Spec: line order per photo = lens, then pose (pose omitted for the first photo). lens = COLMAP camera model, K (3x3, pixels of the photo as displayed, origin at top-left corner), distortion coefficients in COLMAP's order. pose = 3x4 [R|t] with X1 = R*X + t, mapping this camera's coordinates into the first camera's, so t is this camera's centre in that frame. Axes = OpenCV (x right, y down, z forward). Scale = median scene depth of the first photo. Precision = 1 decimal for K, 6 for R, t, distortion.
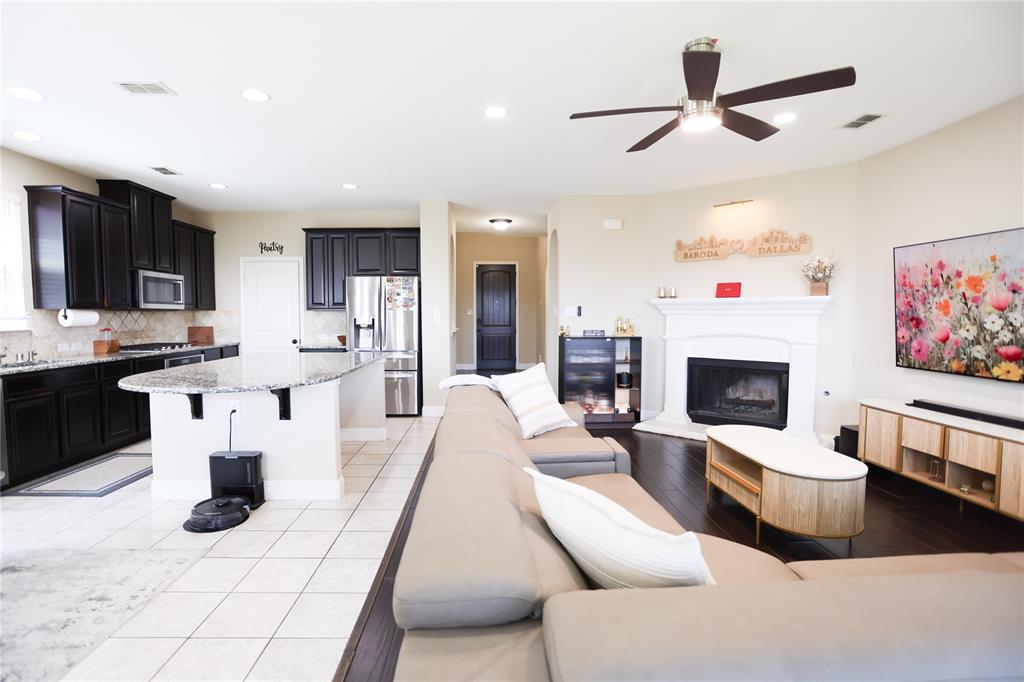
lens RADIAL K [[503.8, 0, 509.0], [0, 503.8, 339.7], [0, 0, 1]] dist [-0.068352, 0.027066]
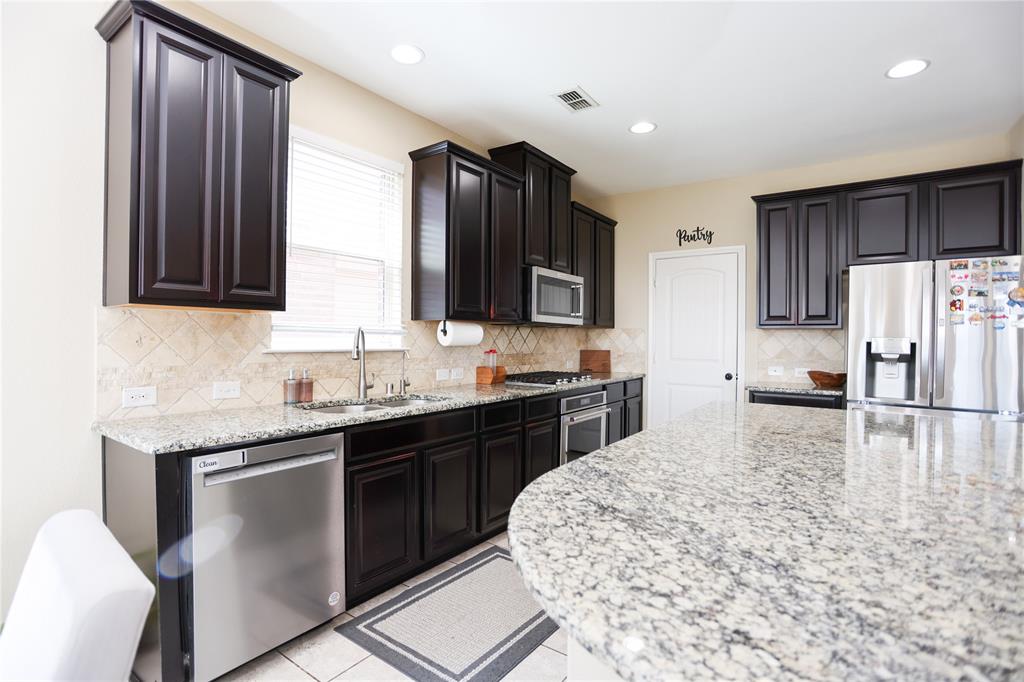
lens RADIAL K [[503.8, 0, 509.0], [0, 503.8, 339.7], [0, 0, 1]] dist [-0.068352, 0.027066]
pose [[0.789729, 0.010446, -0.613367, -0.423904], [-0.042193, 0.998412, -0.037322, -0.013748], [0.612003, 0.055354, 0.788916, 0.516970]]
